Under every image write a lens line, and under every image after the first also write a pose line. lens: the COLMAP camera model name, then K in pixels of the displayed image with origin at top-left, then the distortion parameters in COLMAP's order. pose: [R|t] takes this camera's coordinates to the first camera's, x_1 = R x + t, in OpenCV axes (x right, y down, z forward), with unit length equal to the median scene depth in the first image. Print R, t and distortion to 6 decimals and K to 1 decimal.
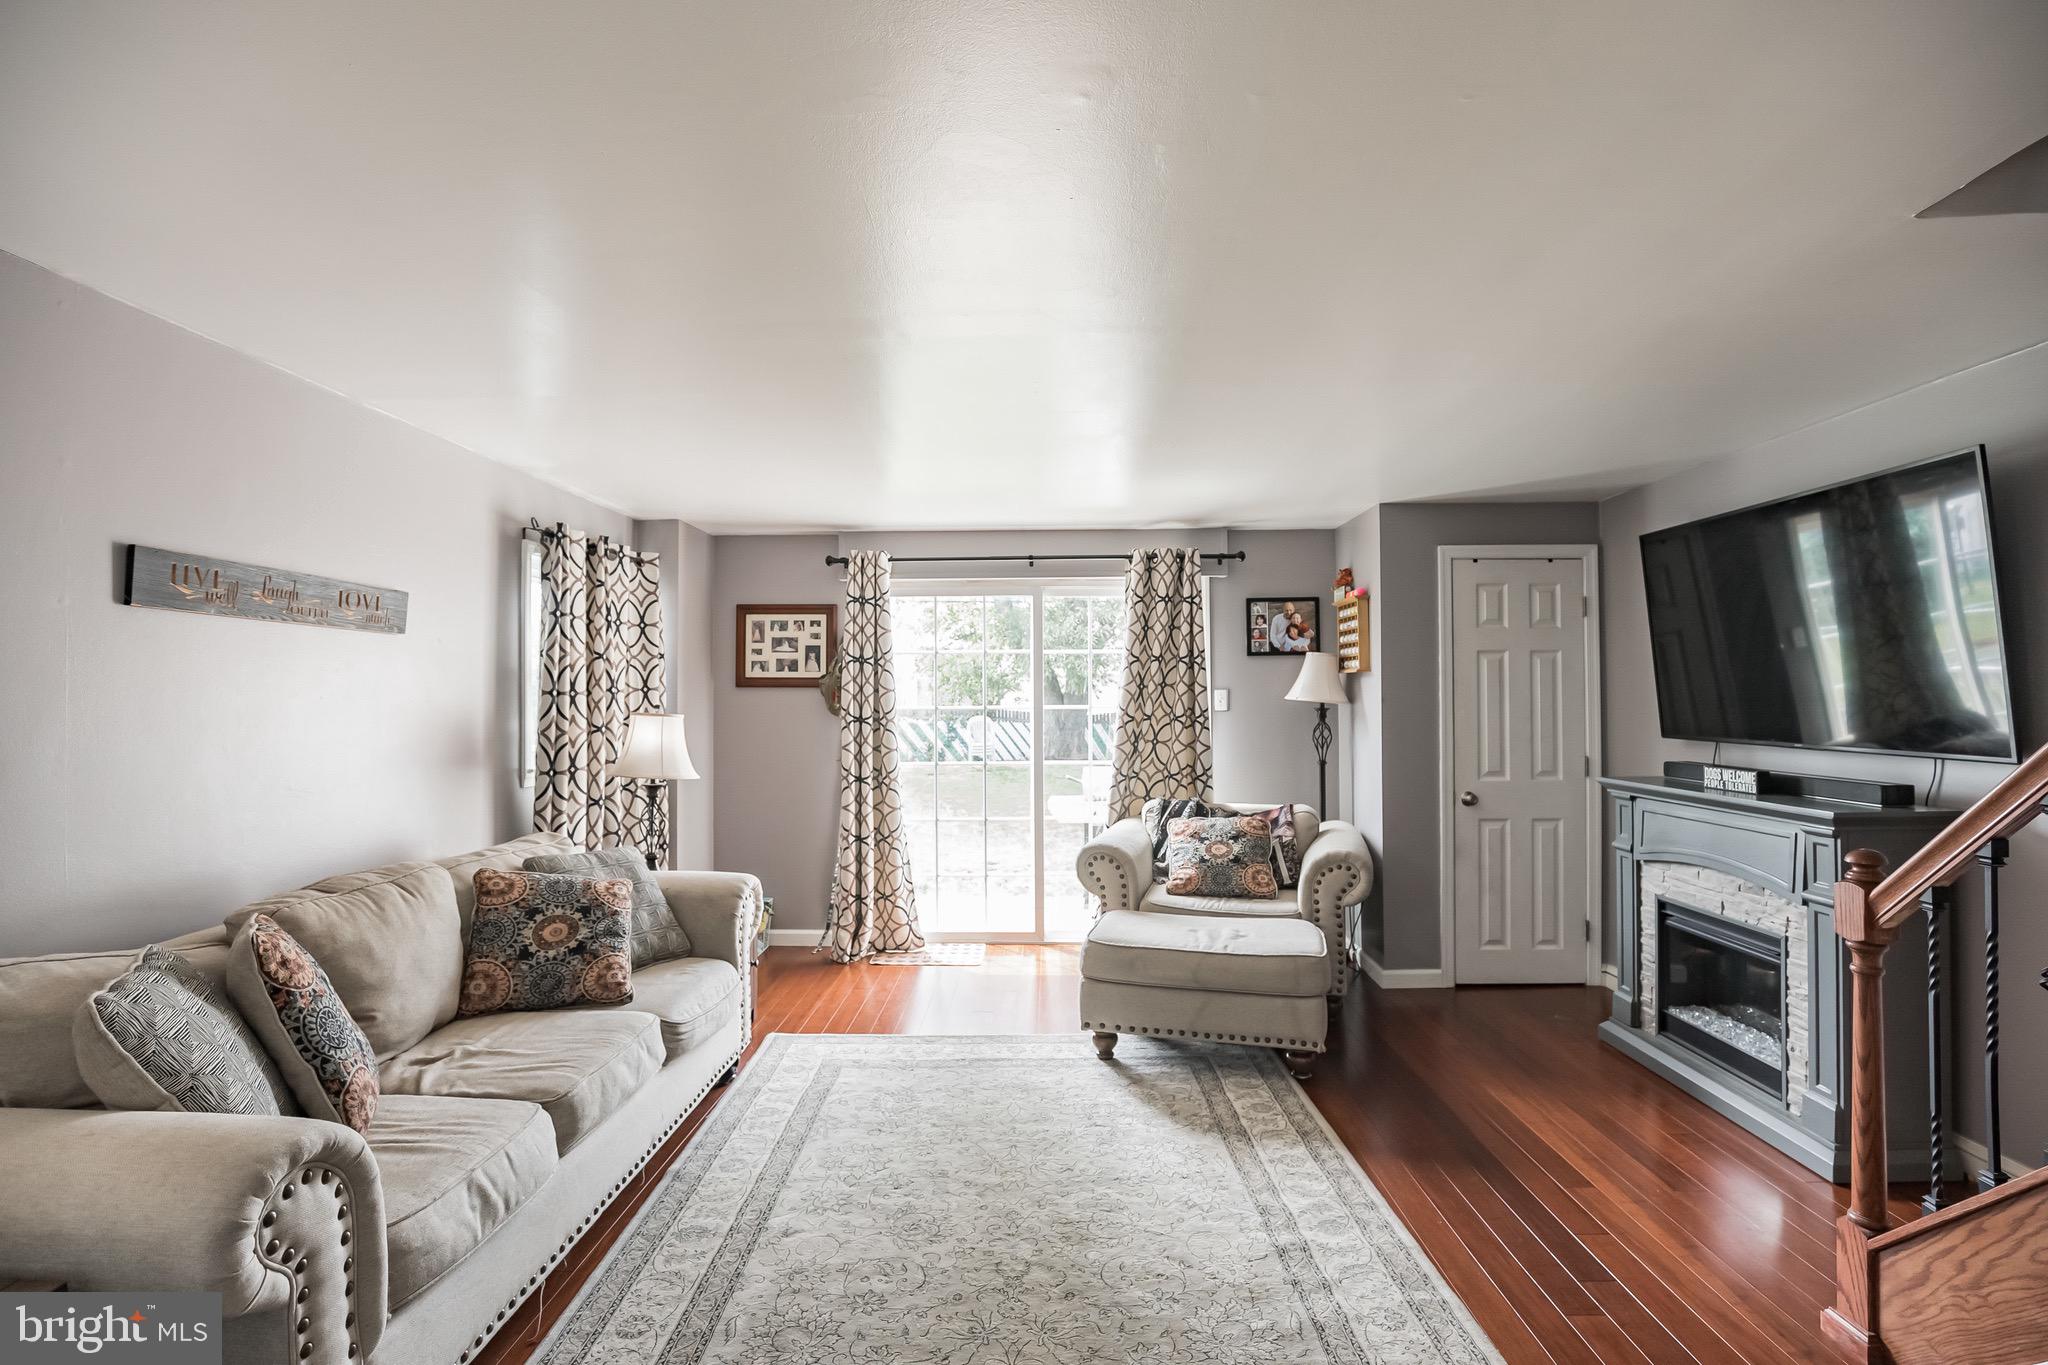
lens RADIAL K [[932.1, 0, 1024.0], [0, 932.1, 682.5], [0, 0, 1]] dist [-0.037995, 0.007533]
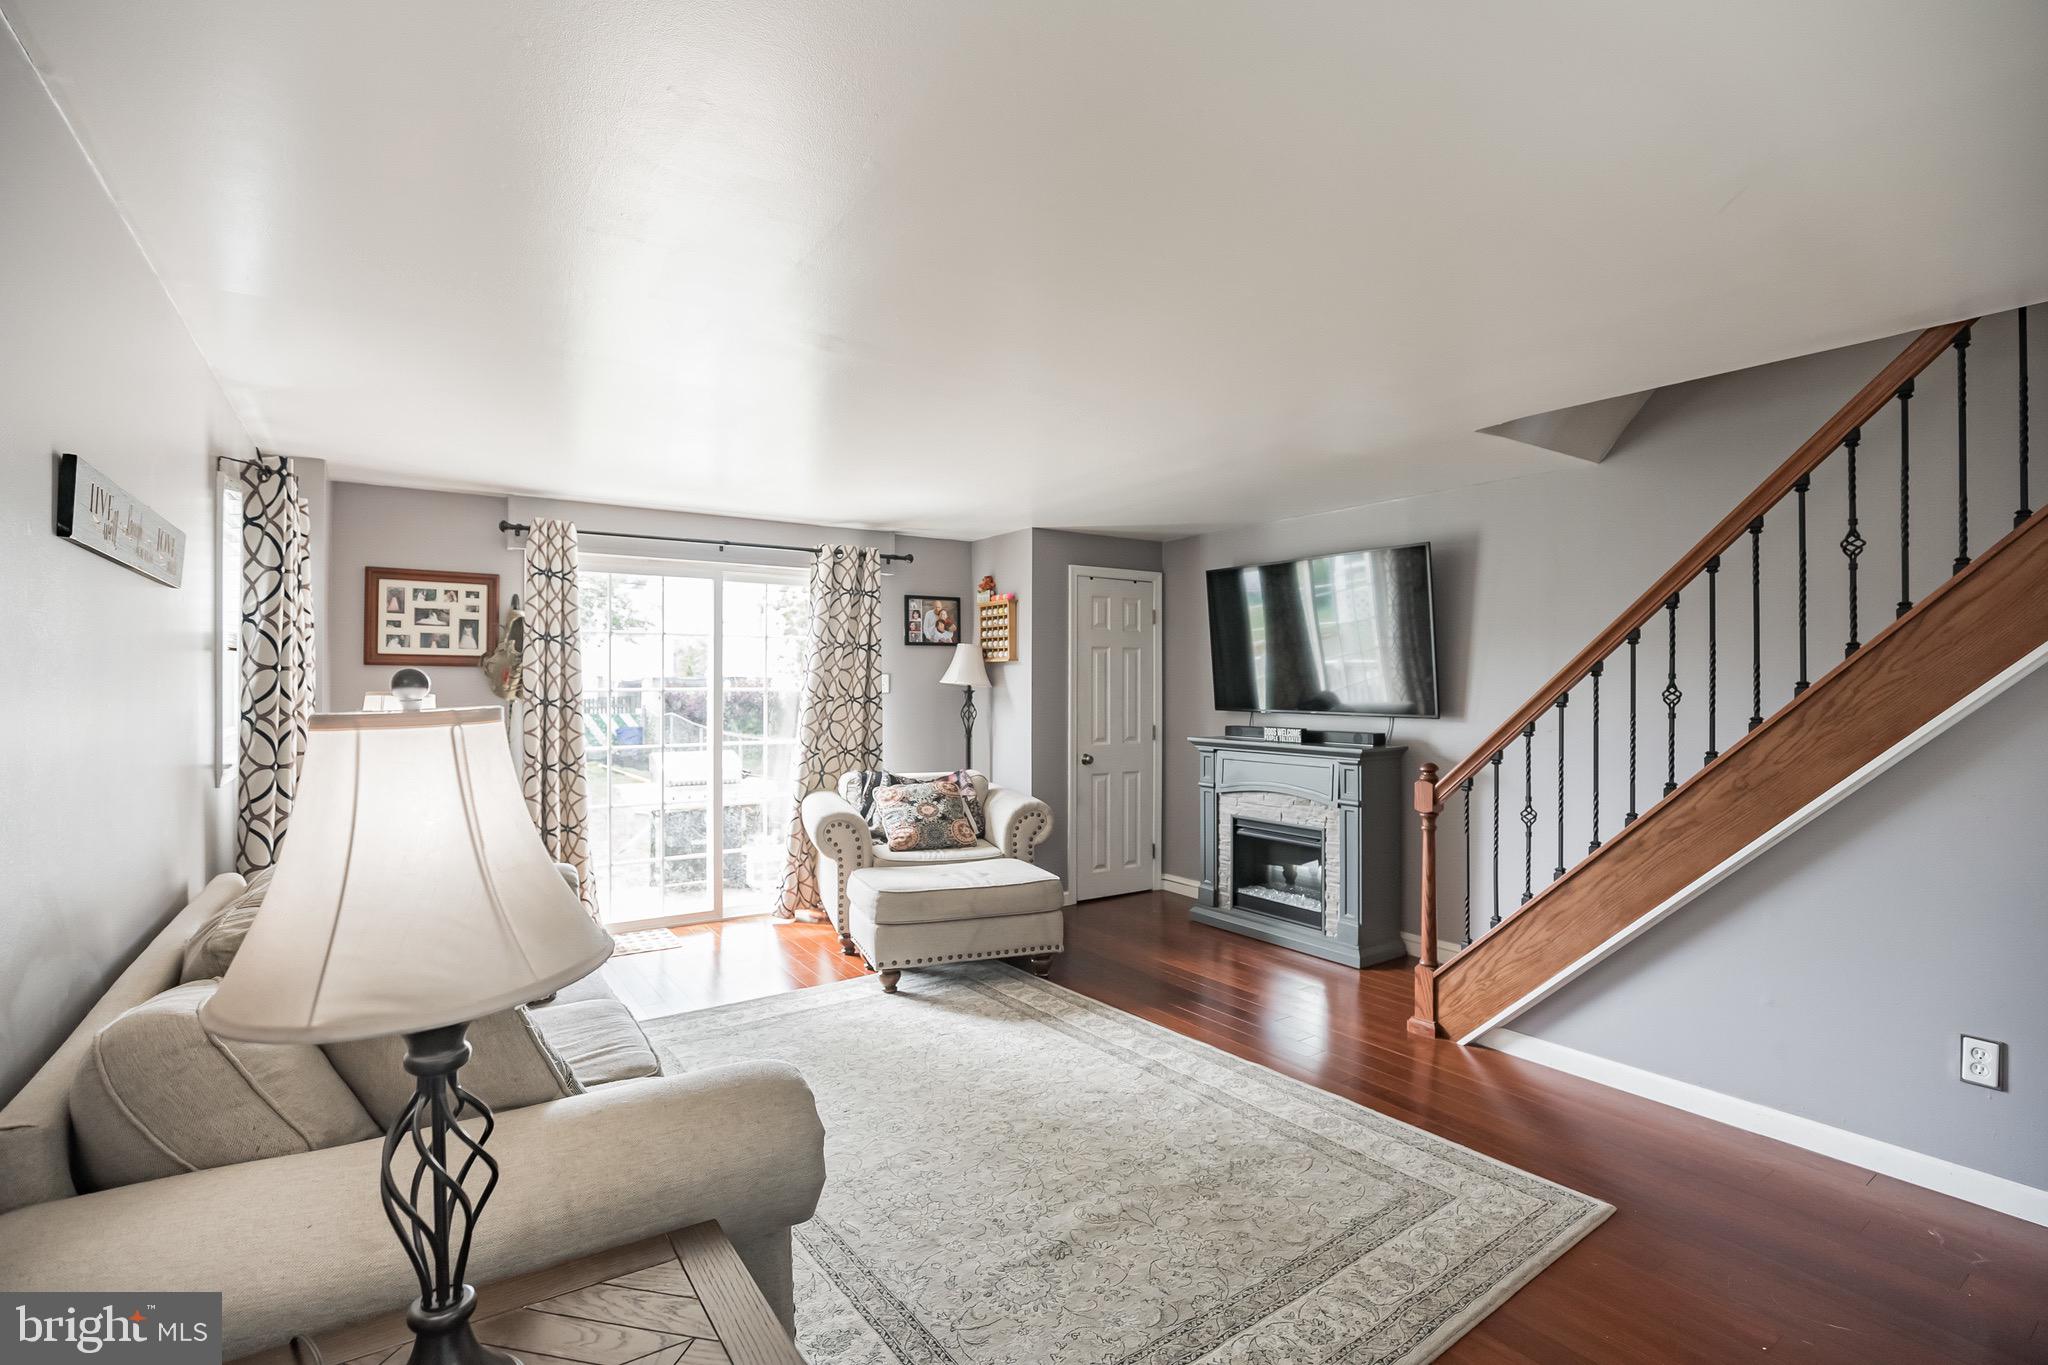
lens RADIAL K [[924.5, 0, 1024.0], [0, 924.5, 682.5], [0, 0, 1]] dist [-0.028492, -0.000093]
pose [[0.815553, 0.006360, 0.578647, -0.320539], [-0.013640, 0.999873, 0.008235, 0.006453], [-0.578521, -0.014609, 0.815537, -0.017588]]
